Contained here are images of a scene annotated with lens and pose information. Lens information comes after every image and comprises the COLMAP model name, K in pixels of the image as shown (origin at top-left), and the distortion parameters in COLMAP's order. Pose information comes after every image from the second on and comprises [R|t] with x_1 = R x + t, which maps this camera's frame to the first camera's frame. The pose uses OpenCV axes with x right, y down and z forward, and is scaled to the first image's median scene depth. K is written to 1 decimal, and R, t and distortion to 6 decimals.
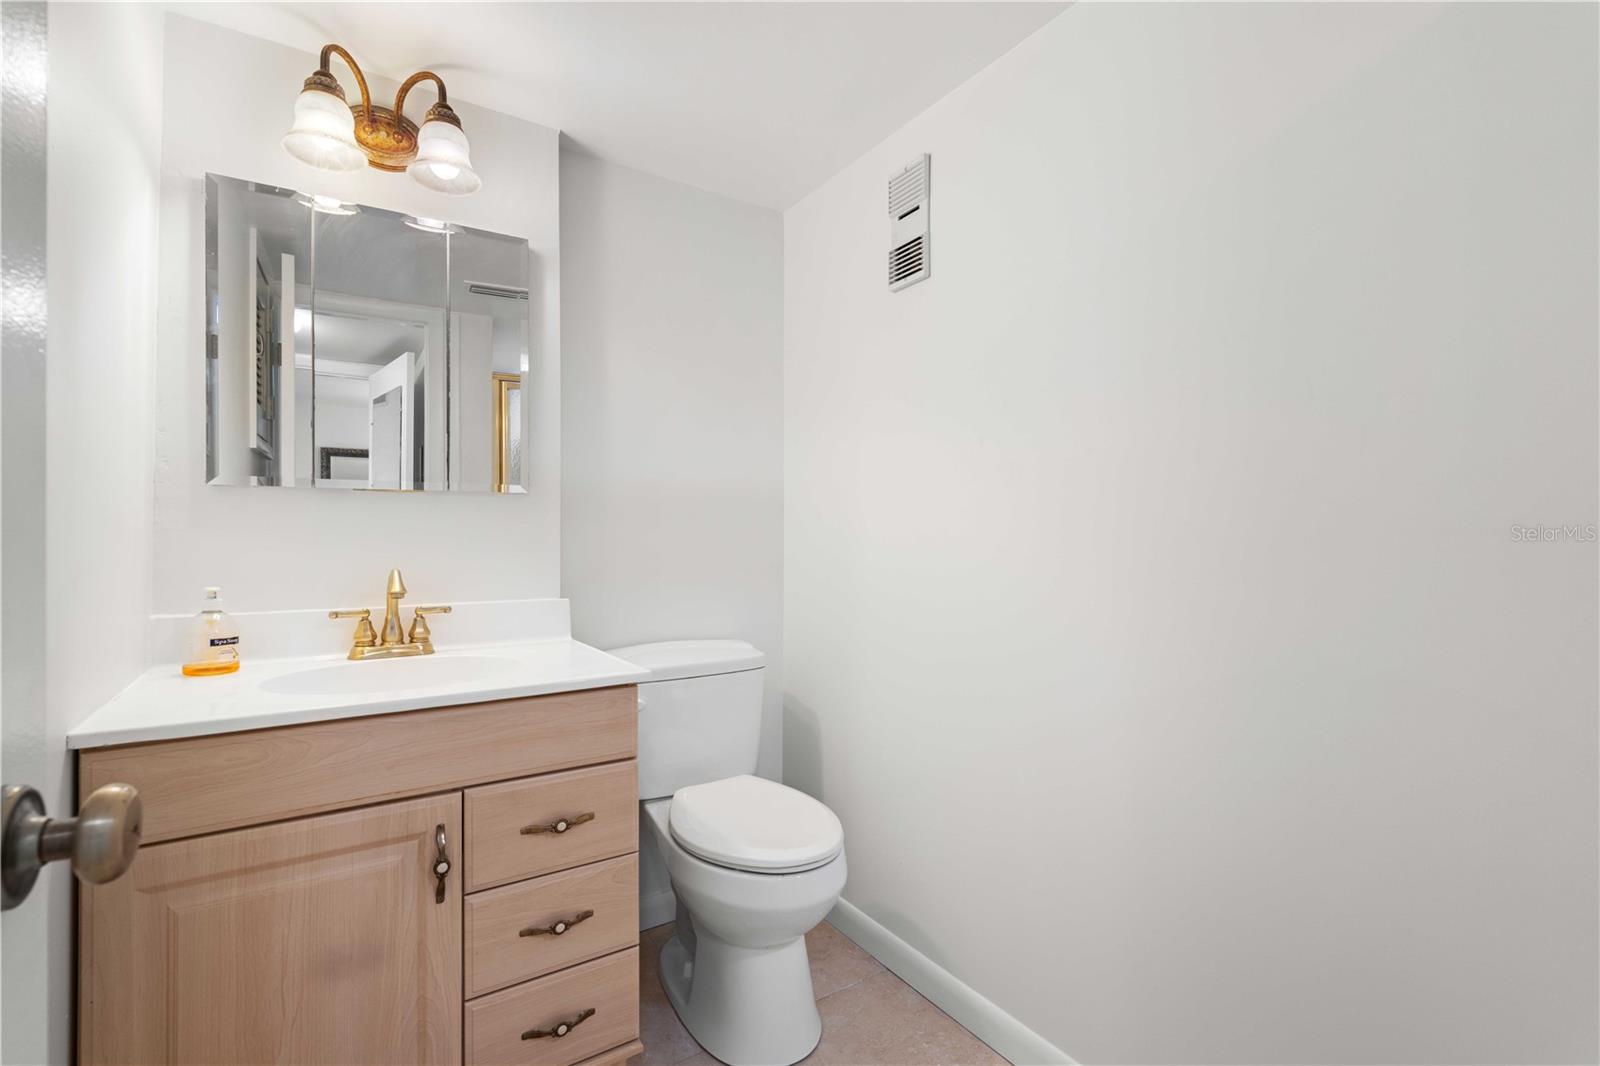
lens RADIAL K [[725.0, 0, 803.8], [0, 725.0, 534.8], [0, 0, 1]] dist [-0.004480, 0.000621]
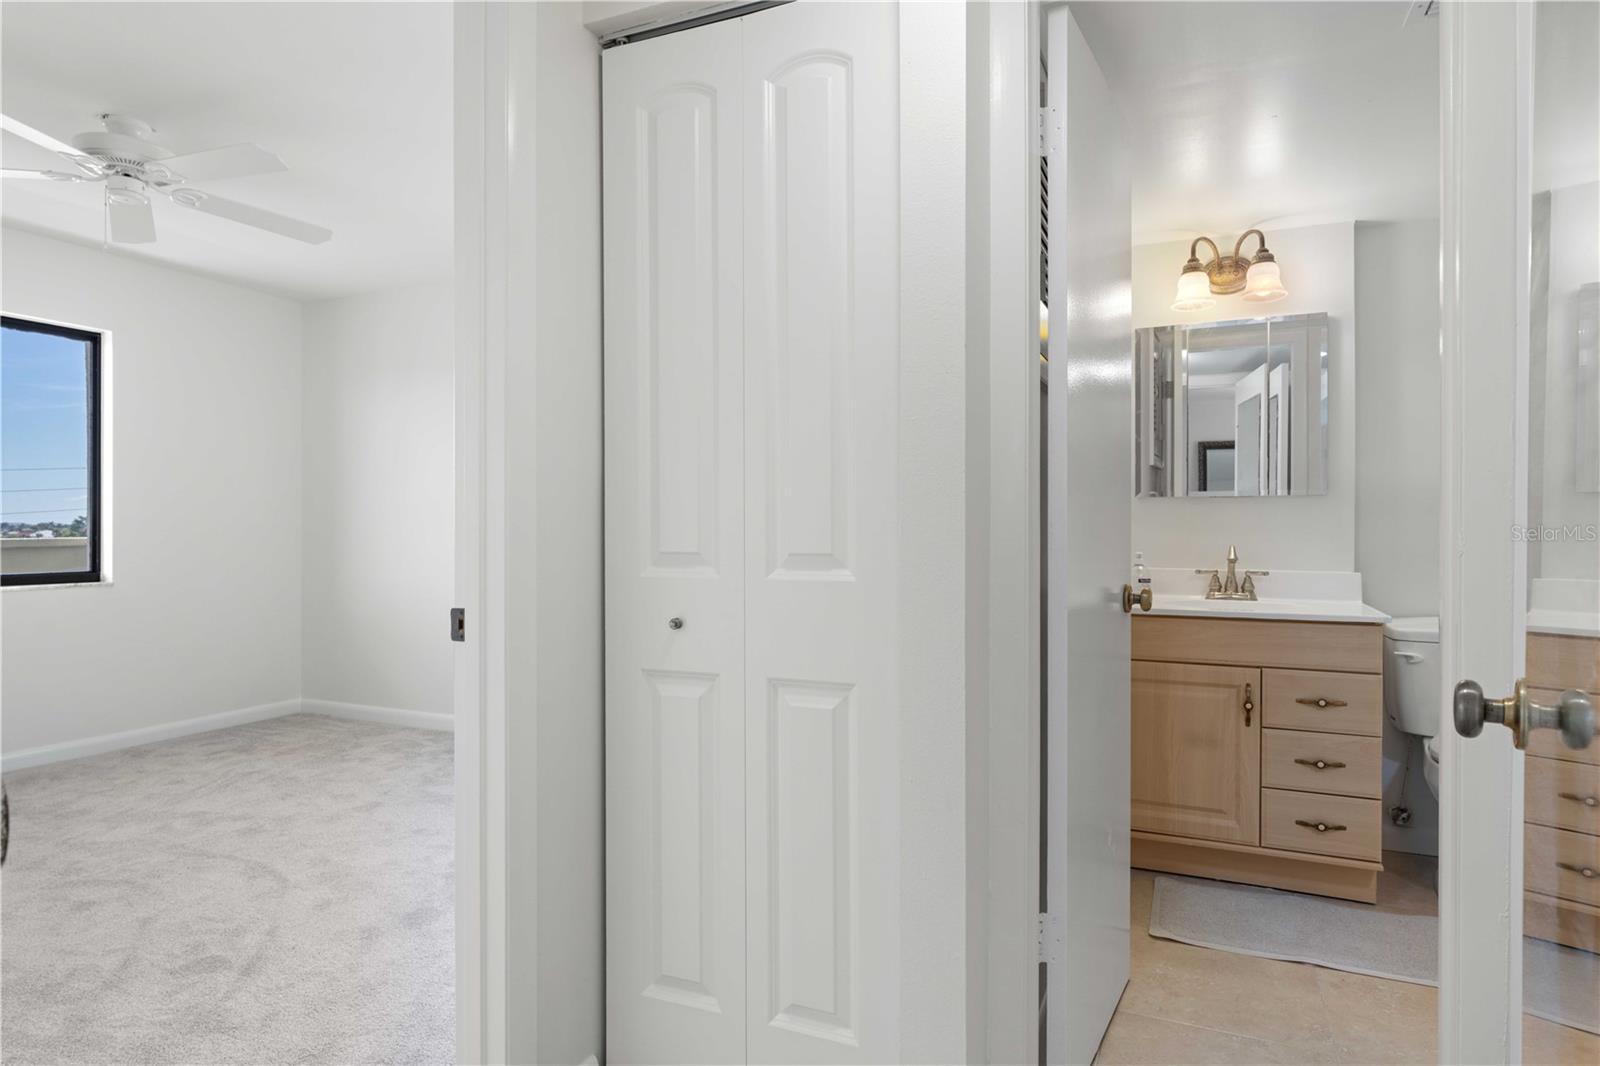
lens RADIAL K [[886.0, 0, 803.4], [0, 886.0, 527.2], [0, 0, 1]] dist [-0.006093, 0.003167]
pose [[0.530899, 0.004397, -0.847424, 0.644005], [-0.001686, 0.999990, 0.004132, -0.000978], [0.847434, -0.000764, 0.530901, -0.923917]]
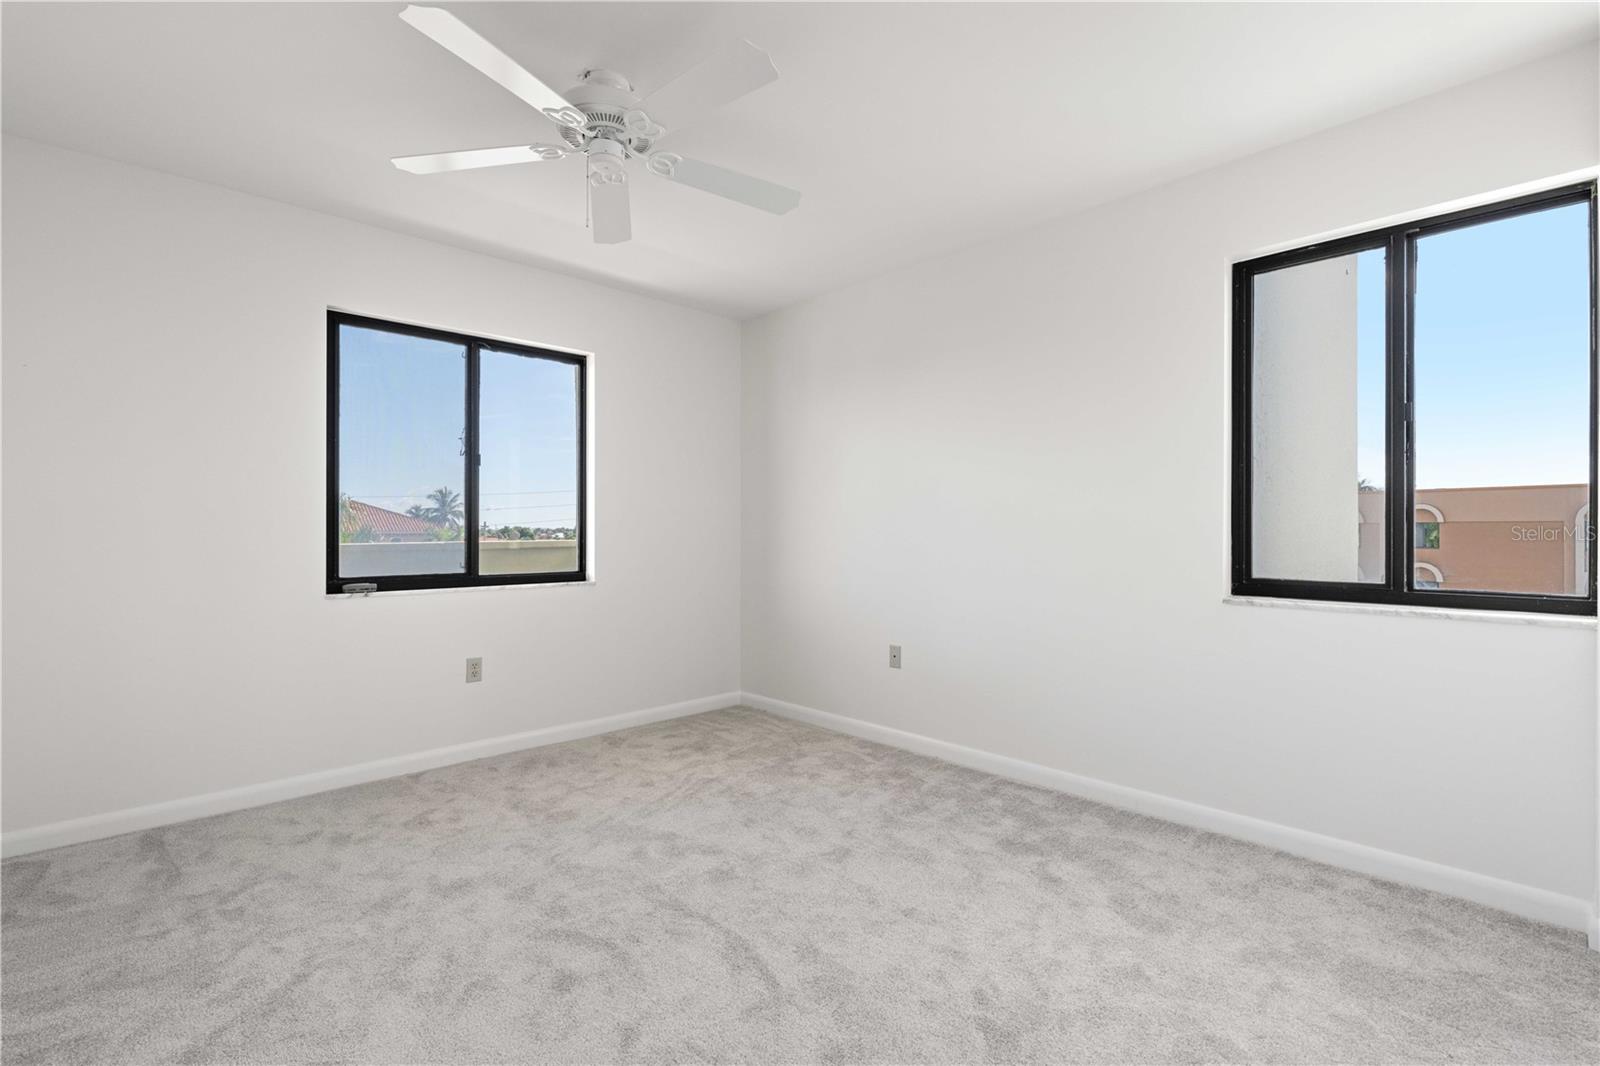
lens RADIAL K [[725.0, 0, 814.1], [0, 725.0, 536.0], [0, 0, 1]] dist [-0.004480, 0.000621]
pose [[0.186845, 0.010827, -0.982330, -0.123450], [-0.002151, 0.999941, 0.010612, 0.001693], [0.982387, 0.000130, 0.186858, -0.999897]]
